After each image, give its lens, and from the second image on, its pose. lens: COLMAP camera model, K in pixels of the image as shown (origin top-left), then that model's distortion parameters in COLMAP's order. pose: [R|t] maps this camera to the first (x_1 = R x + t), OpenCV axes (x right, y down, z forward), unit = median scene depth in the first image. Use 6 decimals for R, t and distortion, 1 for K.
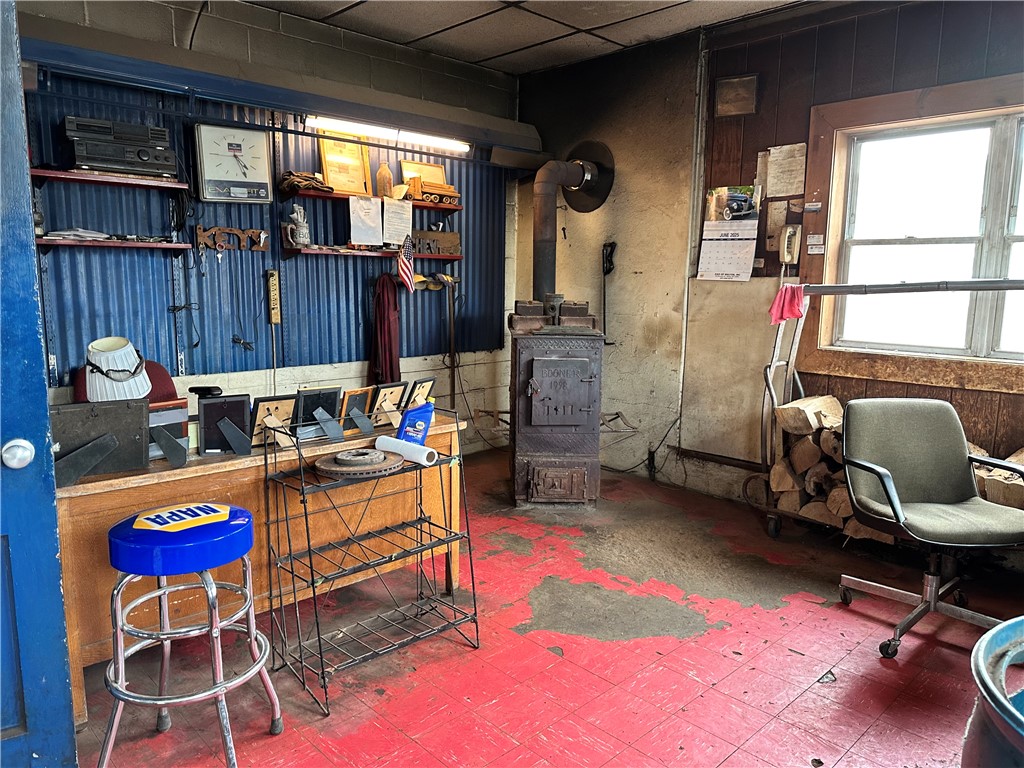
lens RADIAL K [[726.4, 0, 512.0], [0, 726.4, 384.0], [0, 0, 1]] dist [0.093990, -0.115340]
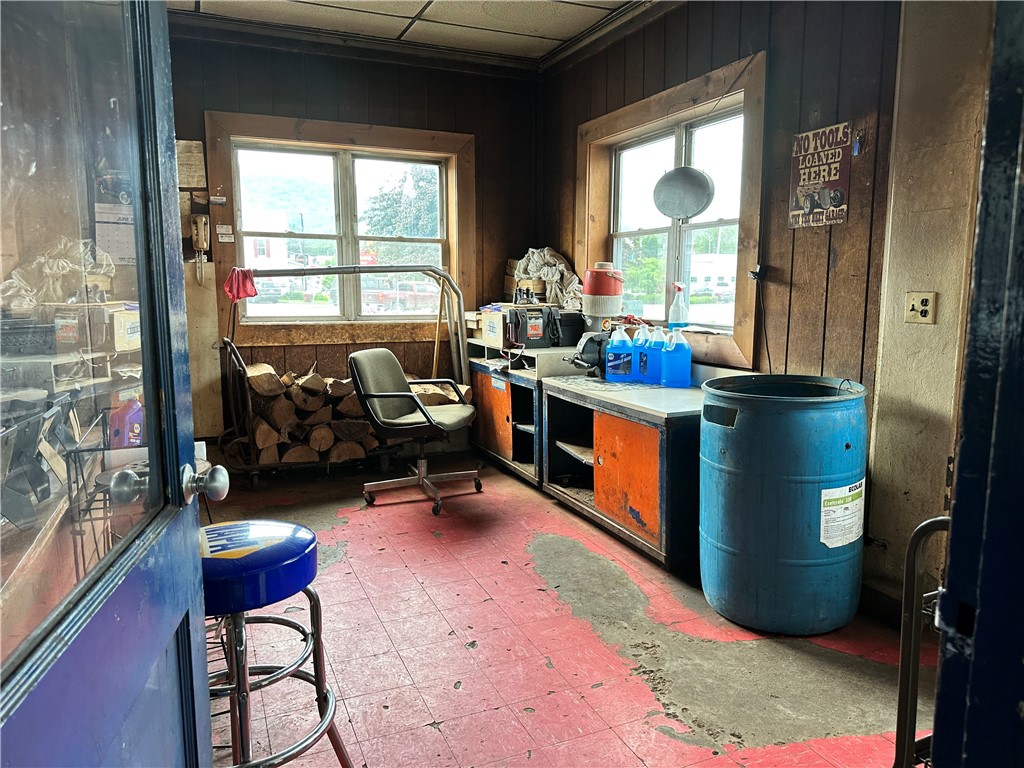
lens RADIAL K [[726.4, 0, 512.0], [0, 726.4, 384.0], [0, 0, 1]] dist [0.093990, -0.115340]
pose [[0.342579, -0.141769, 0.928731, -0.541053], [0.140606, 0.985152, 0.098517, -0.011049], [-0.928908, 0.096835, 0.357426, 0.209656]]
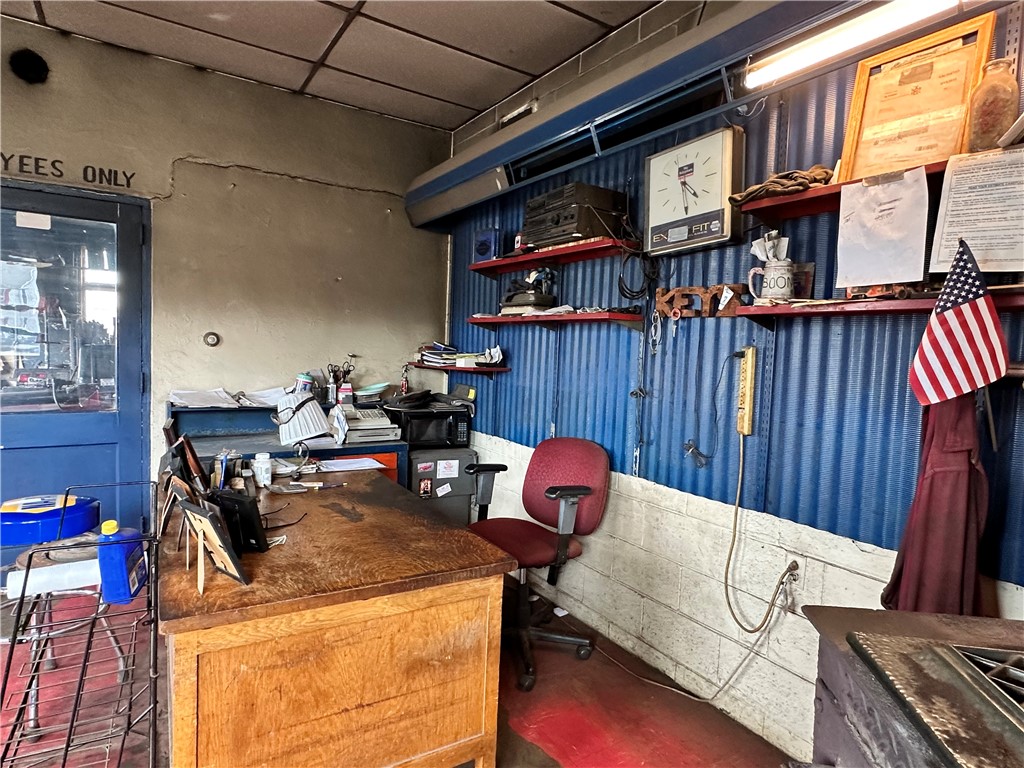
lens RADIAL K [[591.8, 0, 514.7], [0, 591.8, 390.5], [0, 0, 1]] dist [-0.004886, 0.001991]
pose [[-0.196172, 0.050727, -0.979256, 0.208927], [-0.189427, 0.977889, 0.088604, -0.138008], [0.962099, 0.202879, -0.182226, 0.989412]]
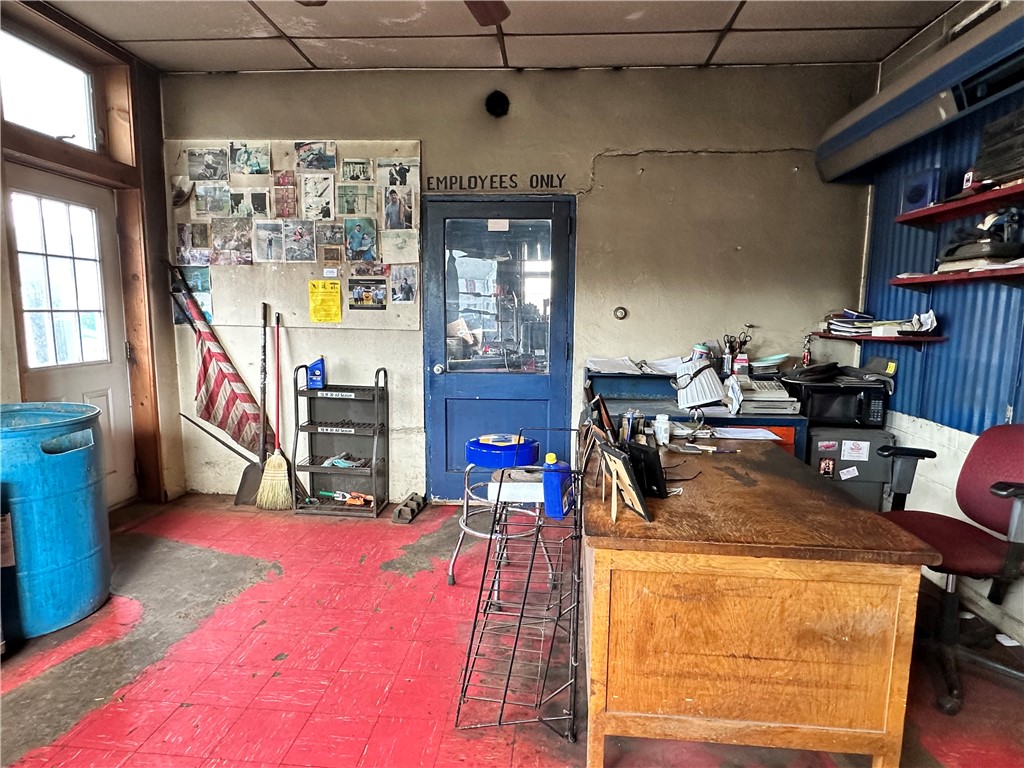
lens RADIAL K [[591.8, 0, 514.7], [0, 591.8, 390.5], [0, 0, 1]] dist [-0.004886, 0.001991]
pose [[-0.743697, 0.069761, -0.664867, 0.229136], [-0.118219, 0.965143, 0.233503, -0.134471], [0.657981, 0.252255, -0.709527, 0.997346]]
